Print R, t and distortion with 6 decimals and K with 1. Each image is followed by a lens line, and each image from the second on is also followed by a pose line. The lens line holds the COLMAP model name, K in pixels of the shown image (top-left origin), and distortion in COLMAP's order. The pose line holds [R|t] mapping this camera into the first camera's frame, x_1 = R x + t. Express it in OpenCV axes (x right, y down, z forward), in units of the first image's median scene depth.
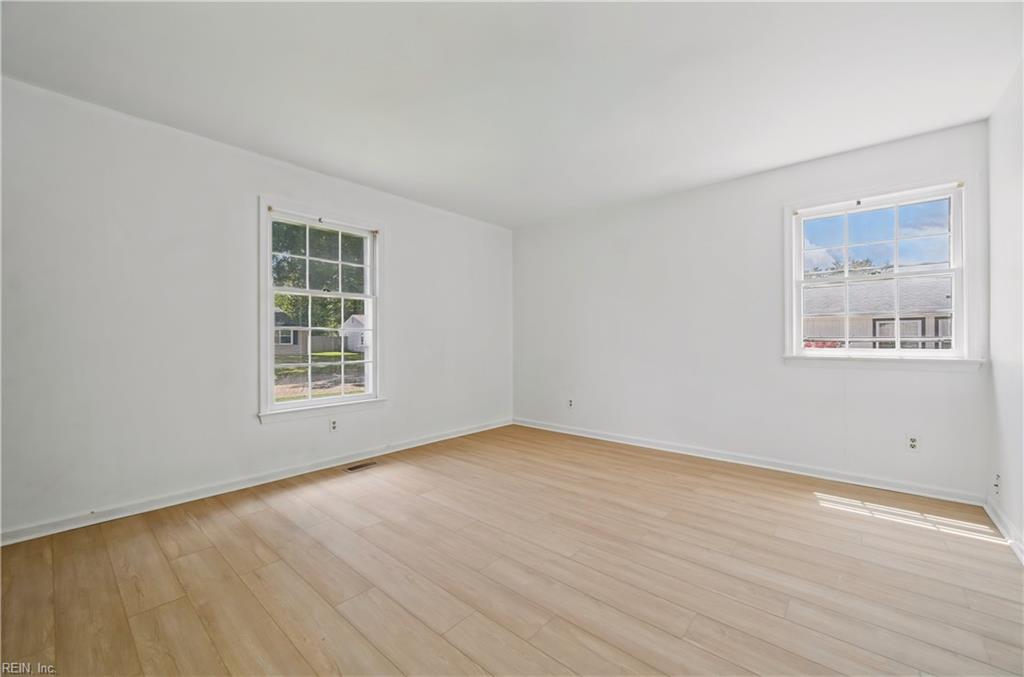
lens RADIAL K [[405.6, 0, 511.7], [0, 405.6, 339.1], [0, 0, 1]] dist [0.002227, 0.000099]
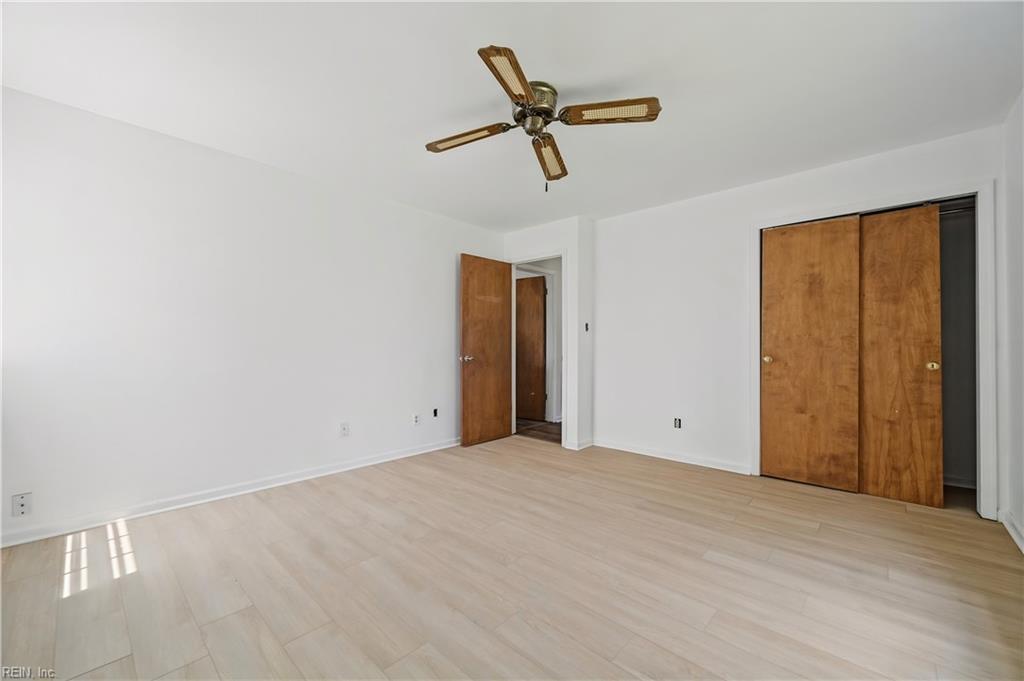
lens RADIAL K [[405.6, 0, 512.1], [0, 405.6, 342.5], [0, 0, 1]] dist [0.002227, 0.000099]
pose [[-0.999512, -0.003606, 0.031024, 0.064282], [-0.003859, 0.999960, -0.008076, -0.002215], [-0.030993, -0.008191, -0.999486, 1.966344]]
